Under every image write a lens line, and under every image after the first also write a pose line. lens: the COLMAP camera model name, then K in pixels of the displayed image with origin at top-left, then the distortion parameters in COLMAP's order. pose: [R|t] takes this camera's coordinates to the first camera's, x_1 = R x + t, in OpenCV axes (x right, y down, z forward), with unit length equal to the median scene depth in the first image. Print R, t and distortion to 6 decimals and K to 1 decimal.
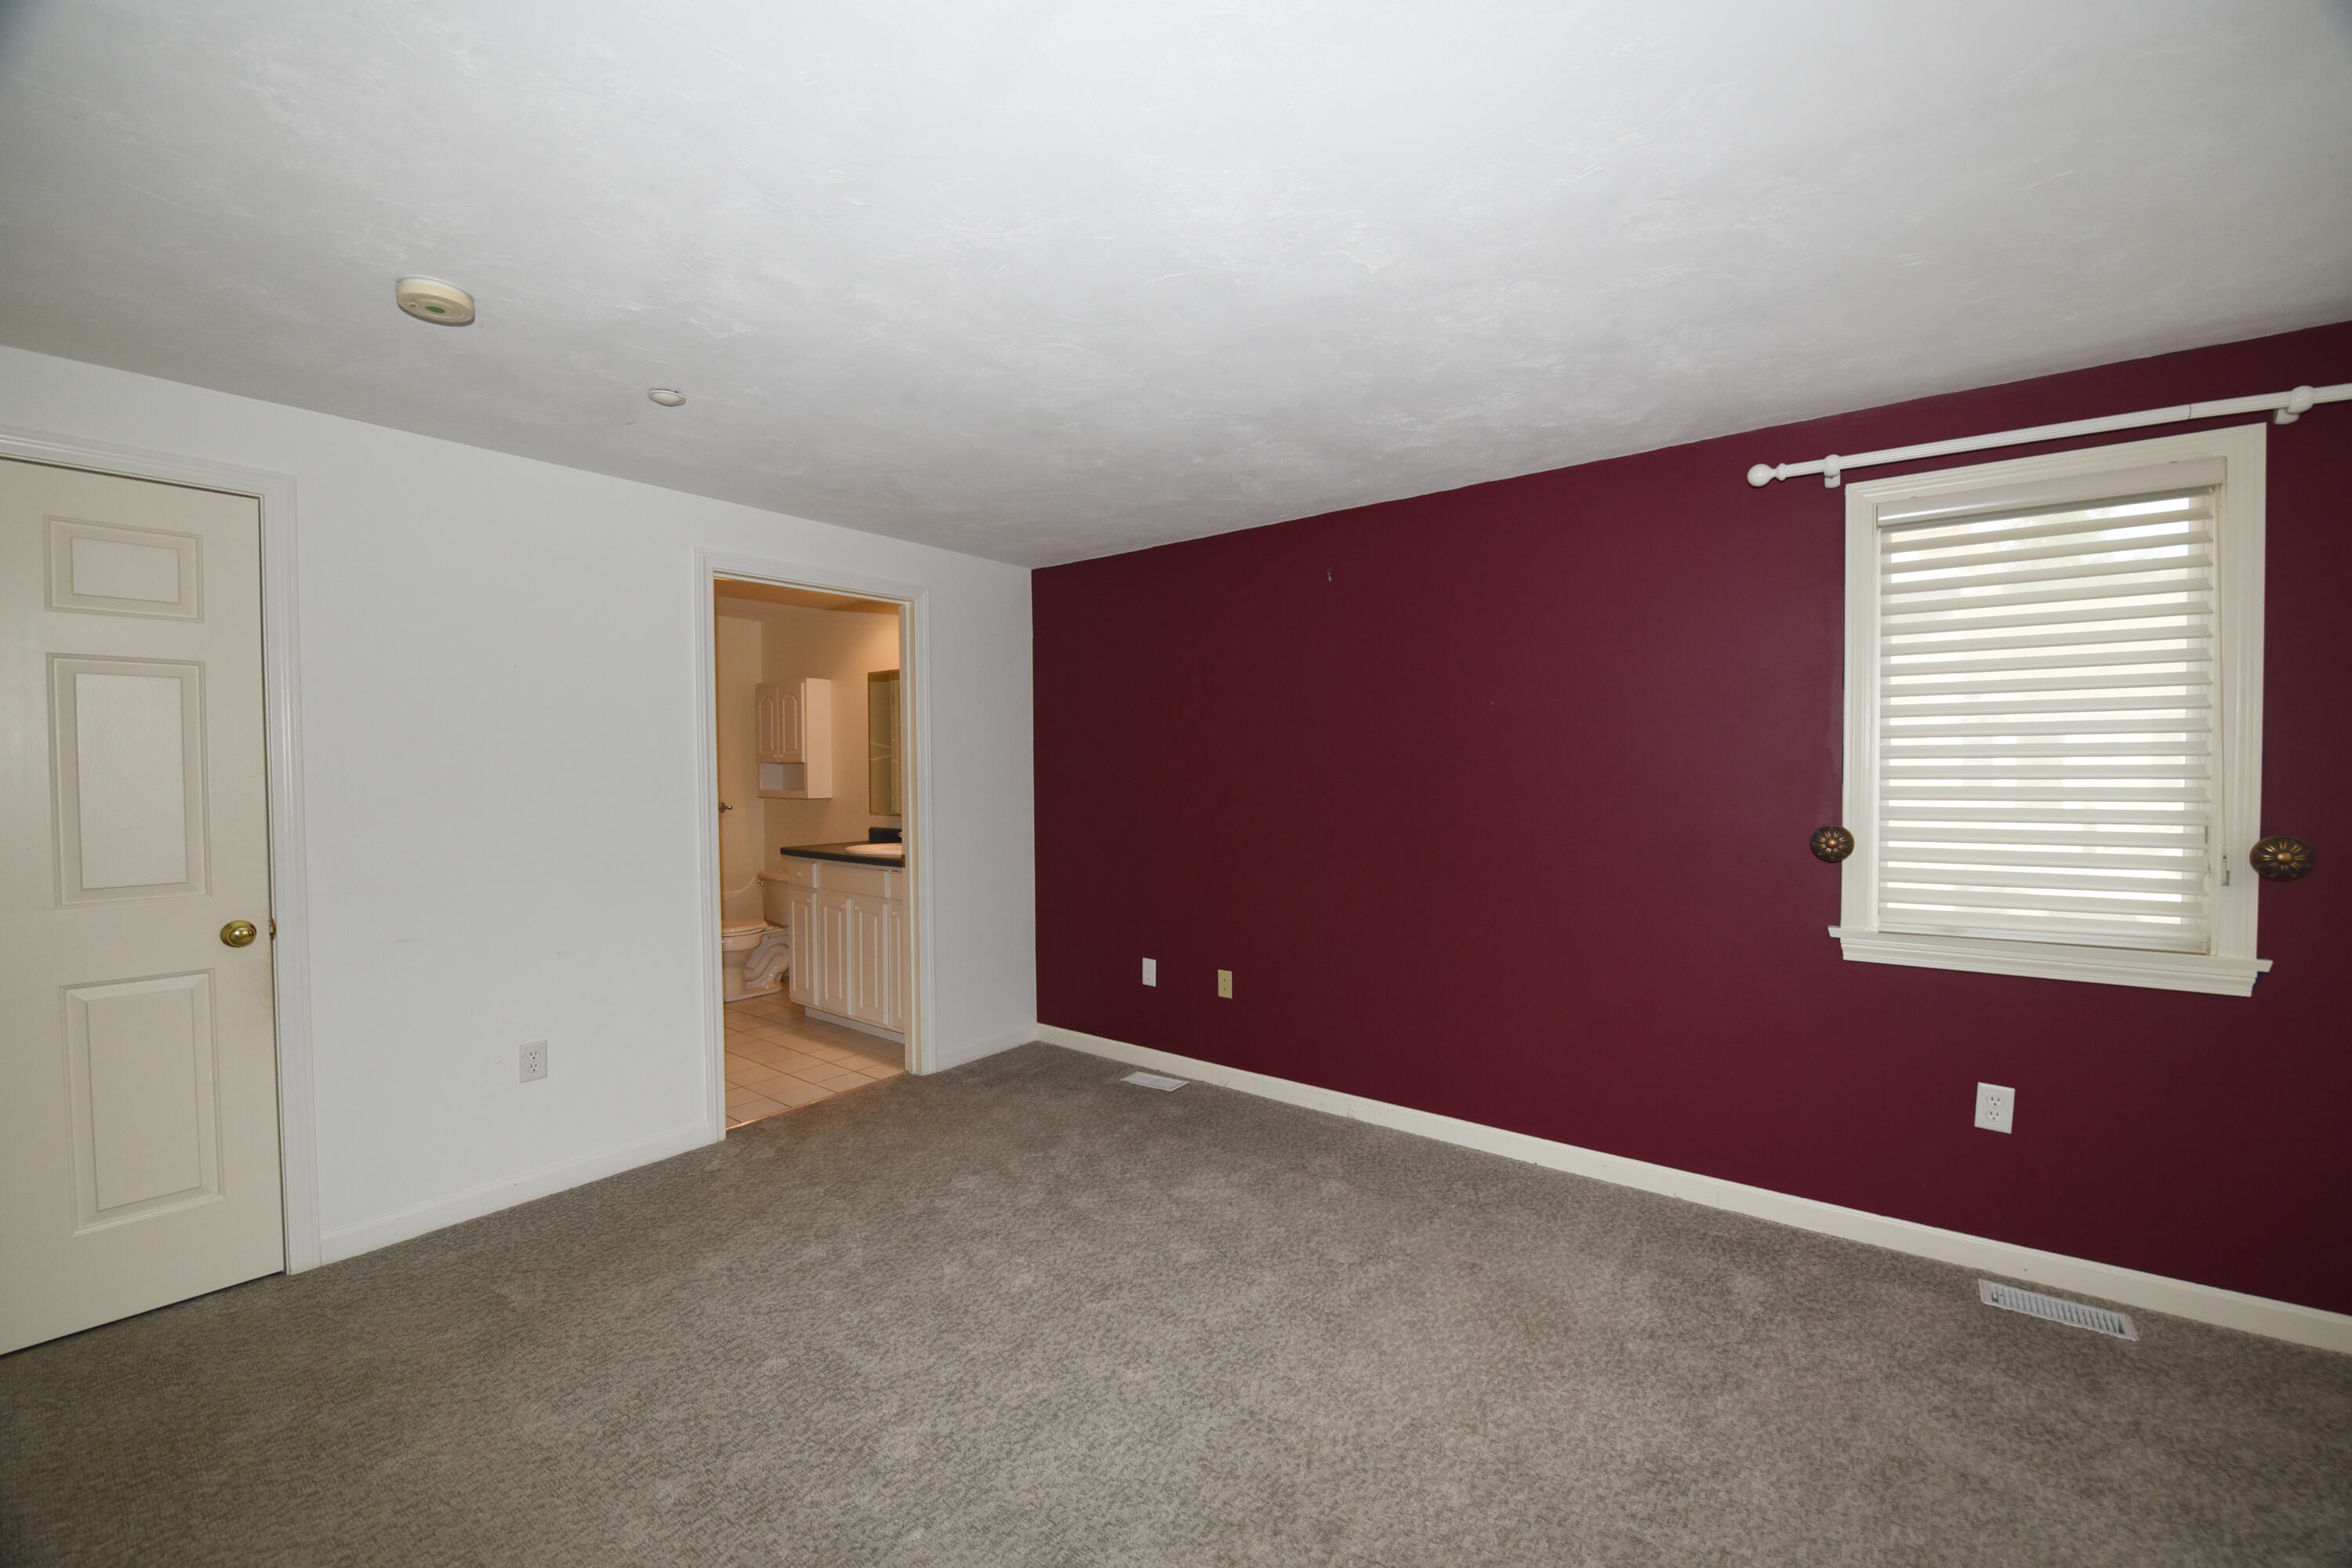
lens RADIAL K [[932.0, 0, 1183.8], [0, 932.0, 787.9], [0, 0, 1]] dist [-0.011869, -0.003879]
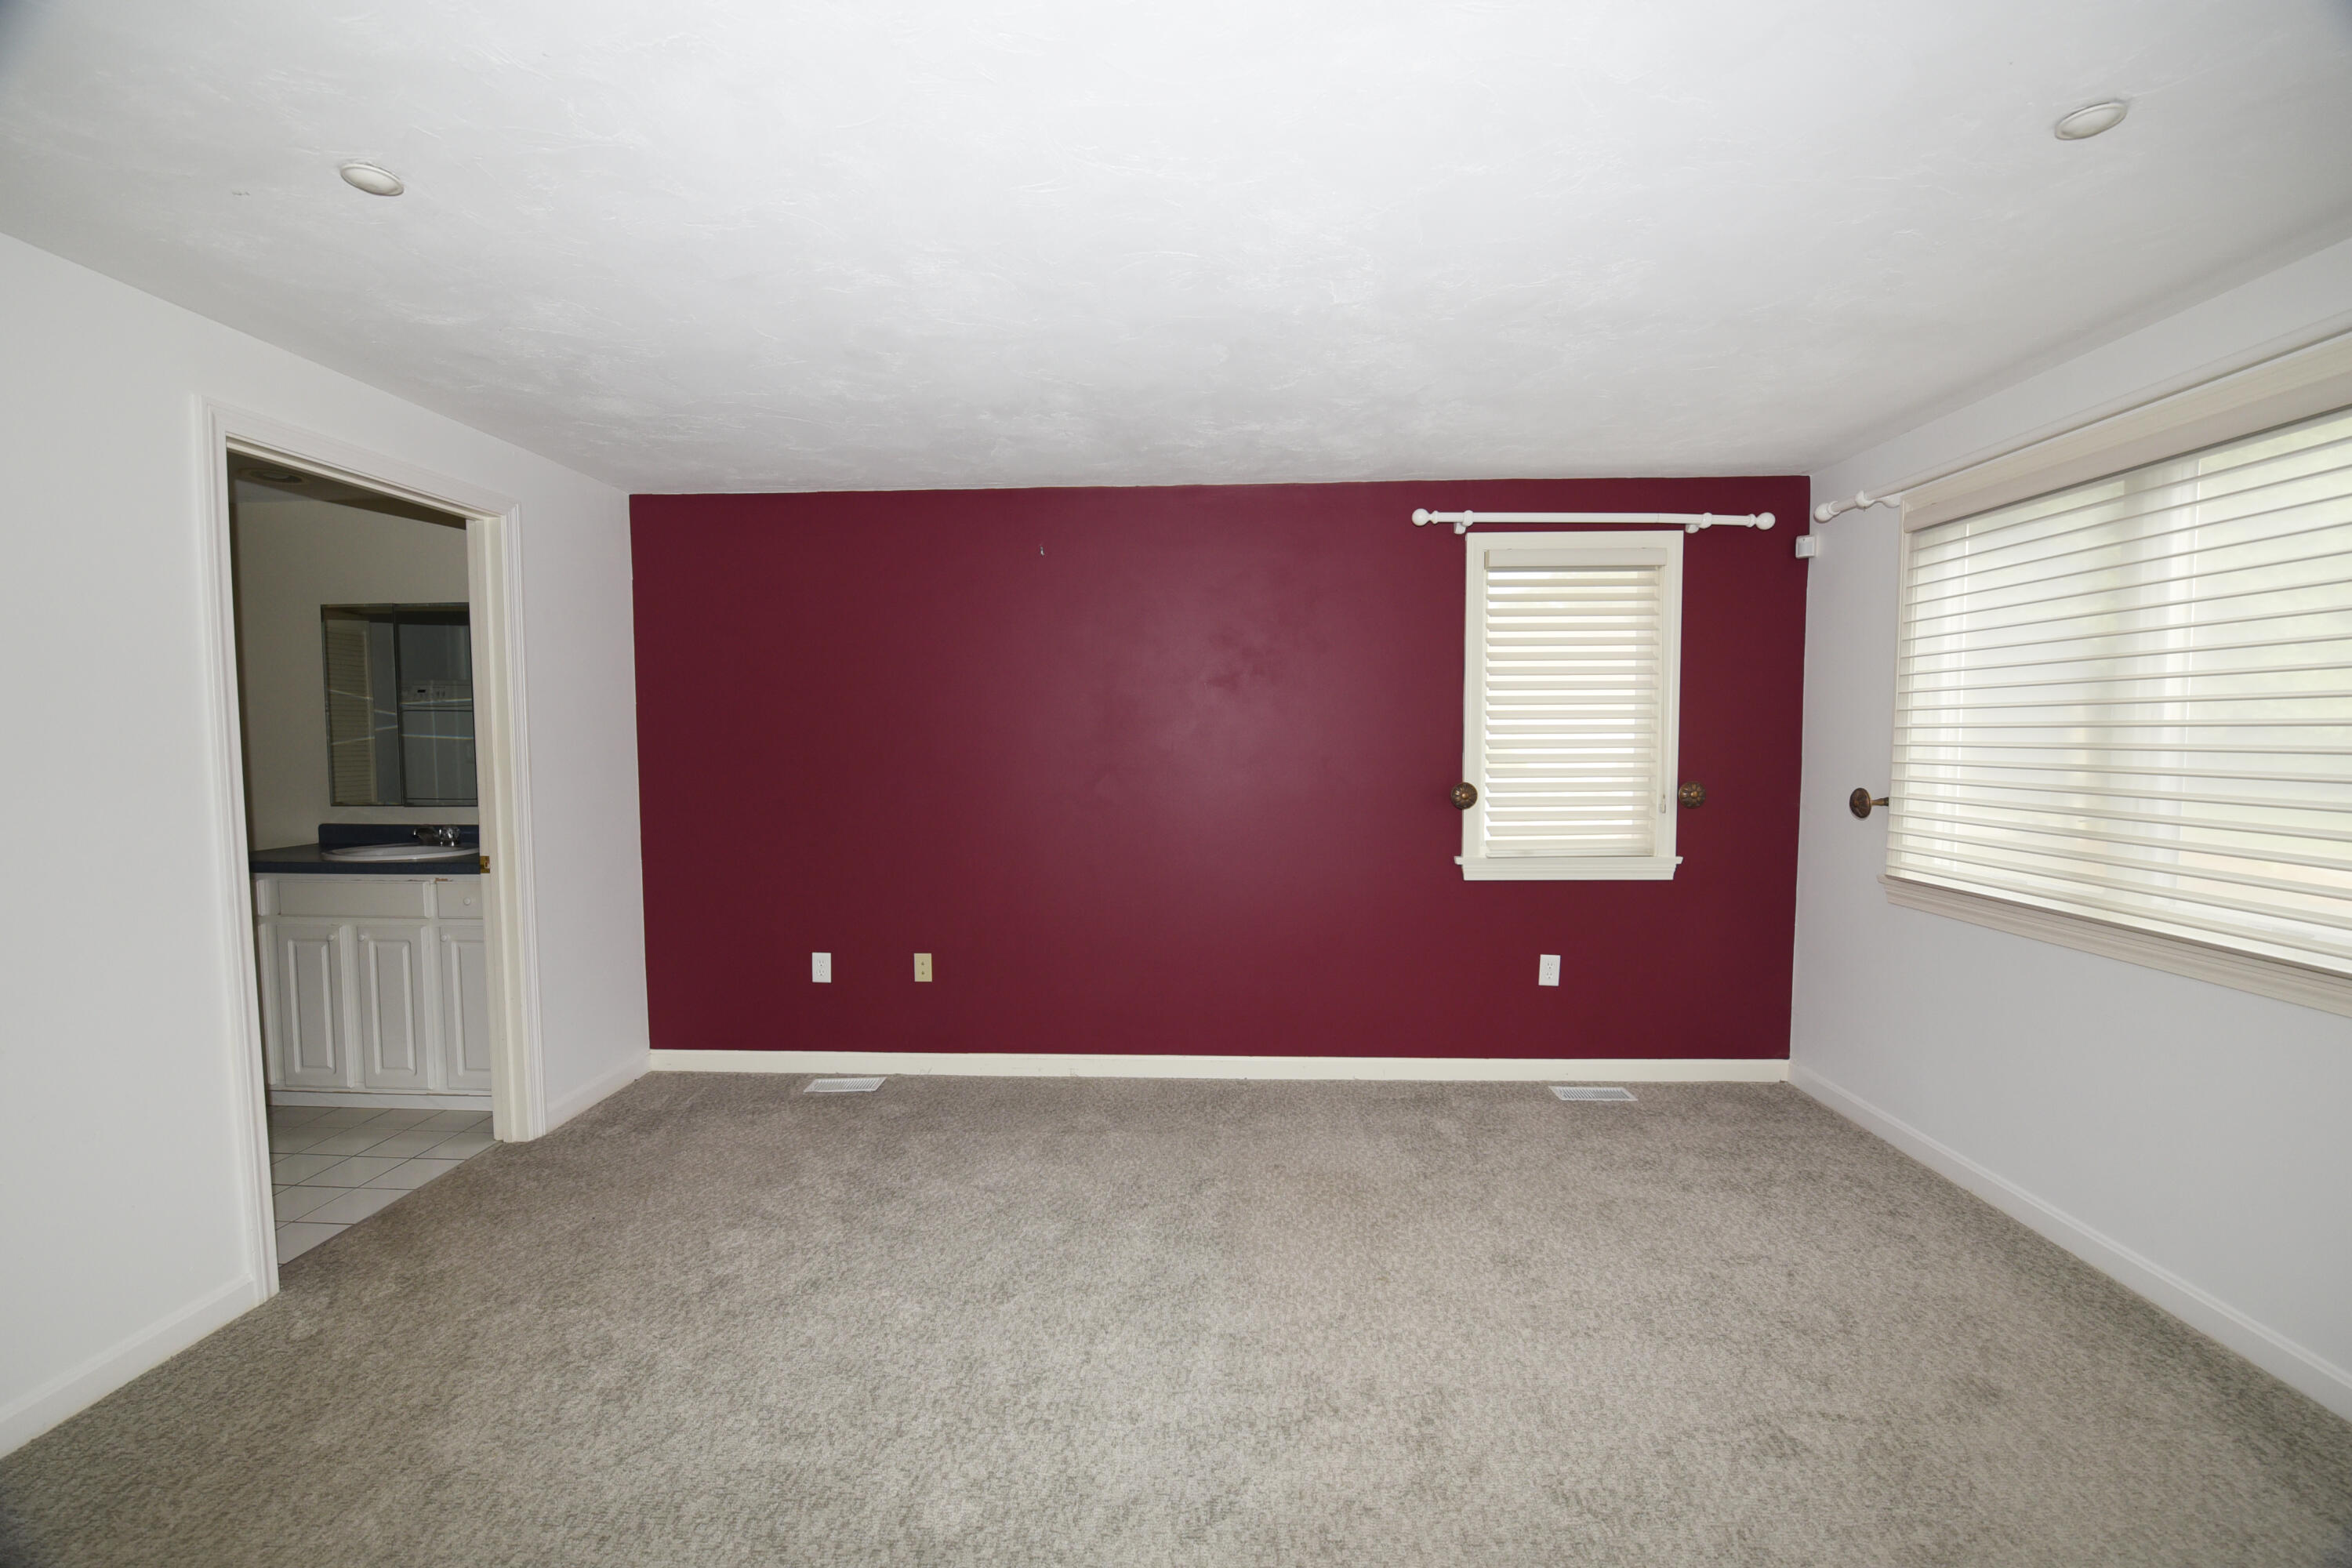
lens RADIAL K [[931.1, 0, 1176.0], [0, 931.1, 784.0], [0, 0, 1]] dist [-0.012876, -0.004025]
pose [[0.817691, -0.025898, 0.575074, -0.425752], [0.011200, 0.999514, 0.029087, -0.002366], [-0.575548, -0.017343, 0.817584, 0.116406]]
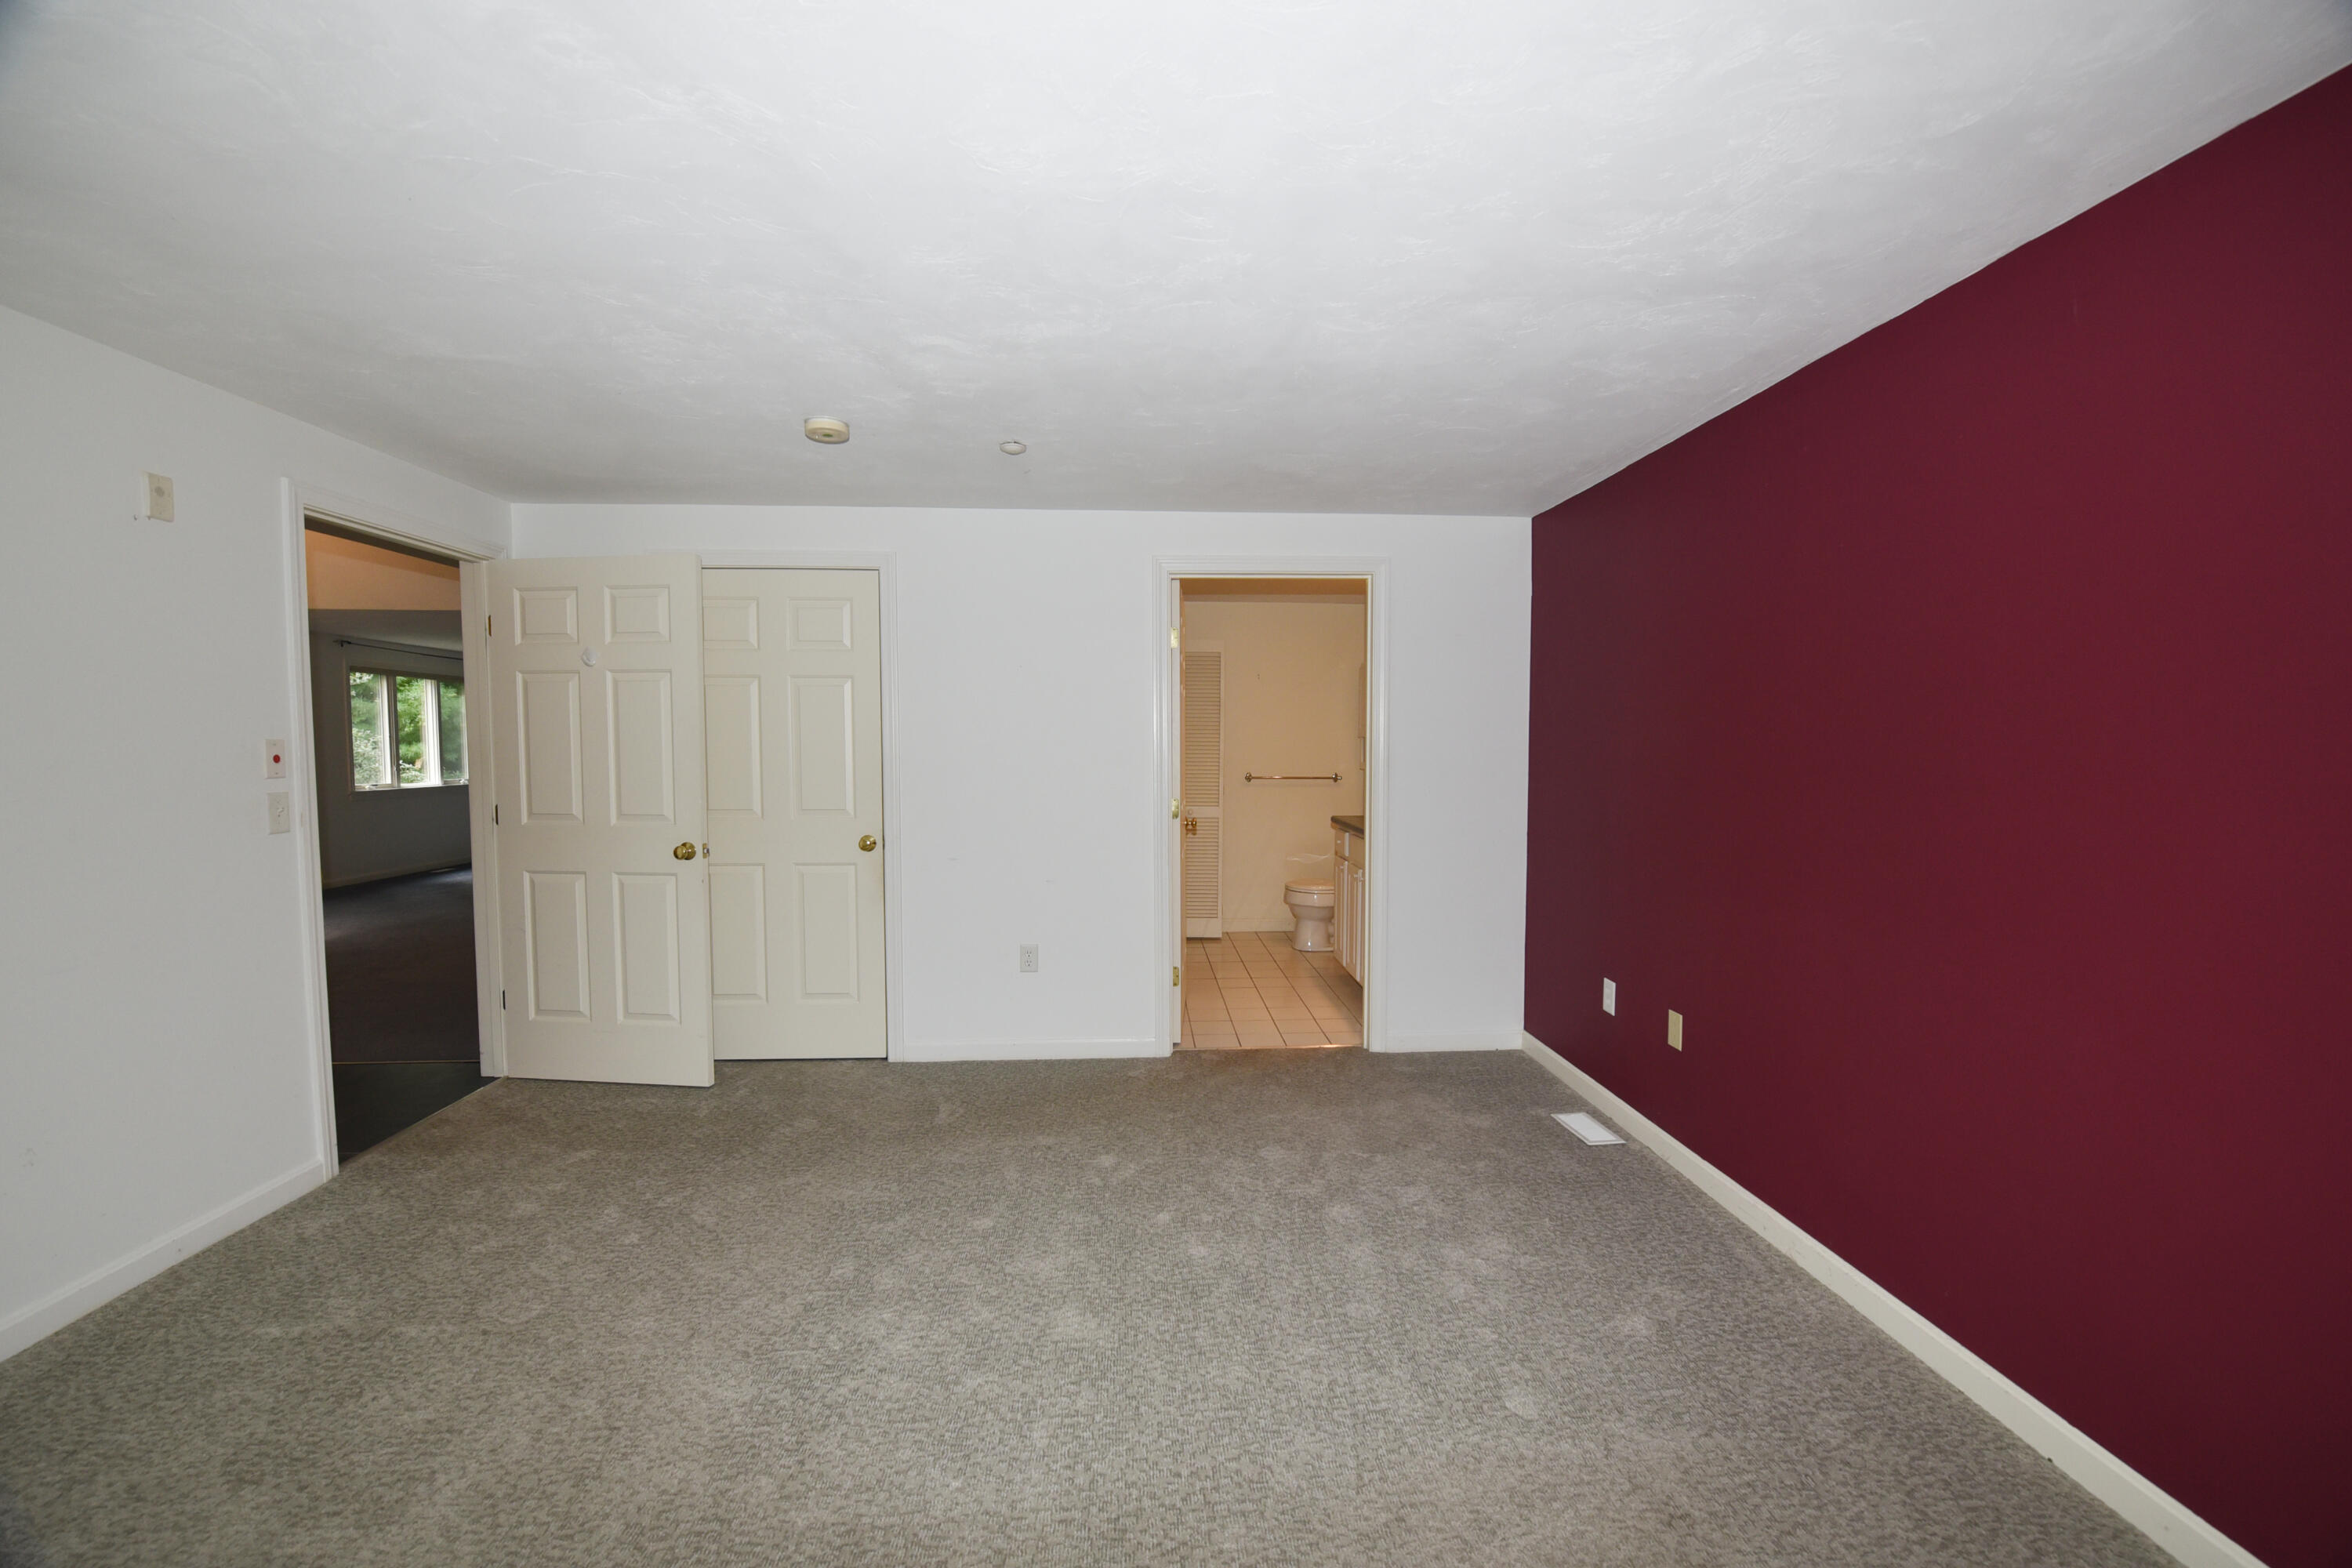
lens RADIAL K [[932.0, 0, 1183.8], [0, 932.0, 787.9], [0, 0, 1]] dist [-0.011869, -0.003879]
pose [[0.659585, 0.040529, -0.750536, 0.507579], [-0.021243, 0.999151, 0.035286, -0.007966], [0.751330, -0.007330, 0.659886, 0.297809]]
